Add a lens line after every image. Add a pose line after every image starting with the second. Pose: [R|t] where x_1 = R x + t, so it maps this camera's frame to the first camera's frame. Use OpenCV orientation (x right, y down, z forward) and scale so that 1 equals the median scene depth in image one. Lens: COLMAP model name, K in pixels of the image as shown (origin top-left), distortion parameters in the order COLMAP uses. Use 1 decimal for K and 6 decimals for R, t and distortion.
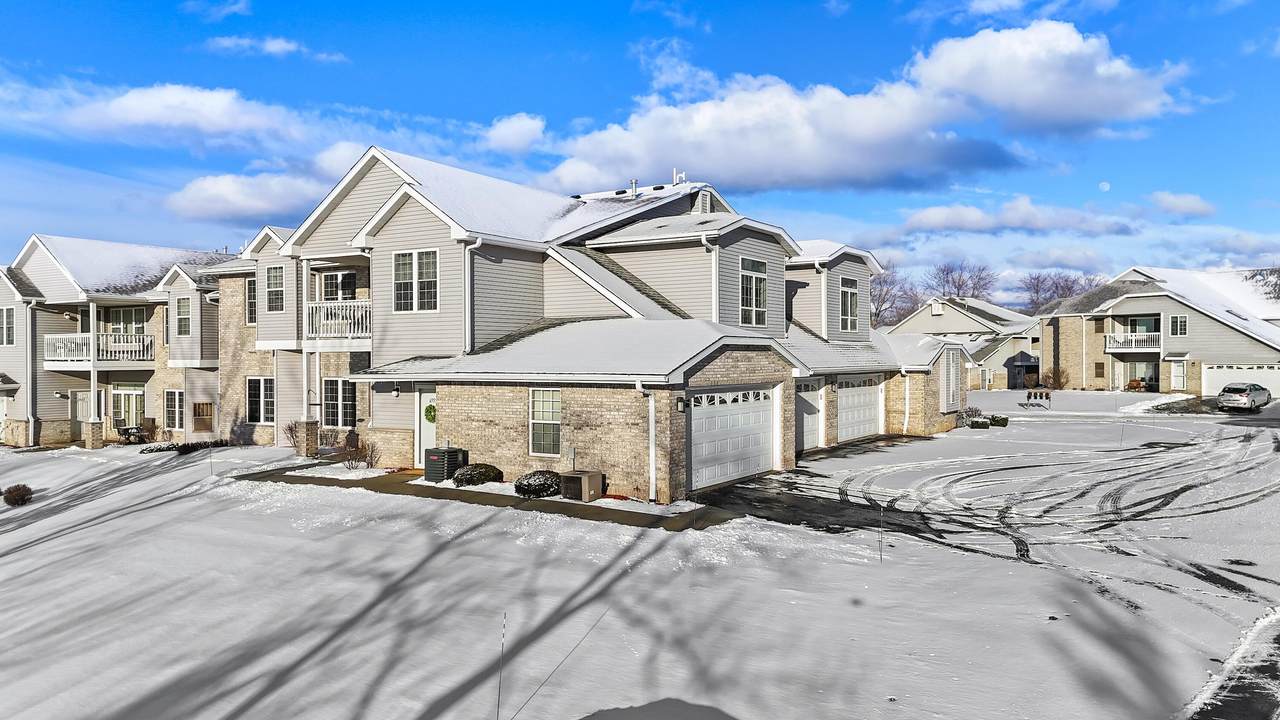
lens RADIAL K [[949.2, 0, 640.0], [0, 949.2, 360.0], [0, 0, 1]] dist [0.089029, -0.000989]
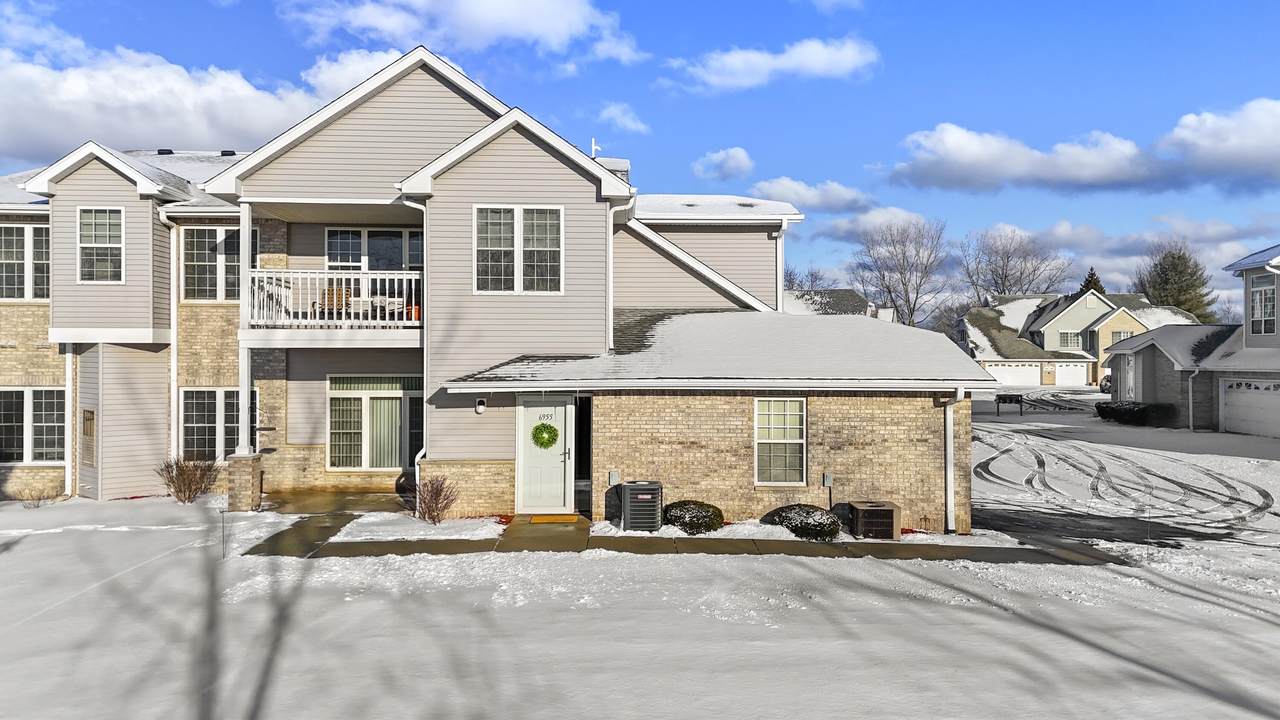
lens RADIAL K [[949.2, 0, 640.0], [0, 949.2, 360.0], [0, 0, 1]] dist [0.089029, -0.000989]
pose [[0.838297, 0.006438, 0.545176, -0.545755], [-0.004198, 0.999977, -0.005354, 0.002830], [-0.545198, 0.002199, 0.838304, 0.359831]]
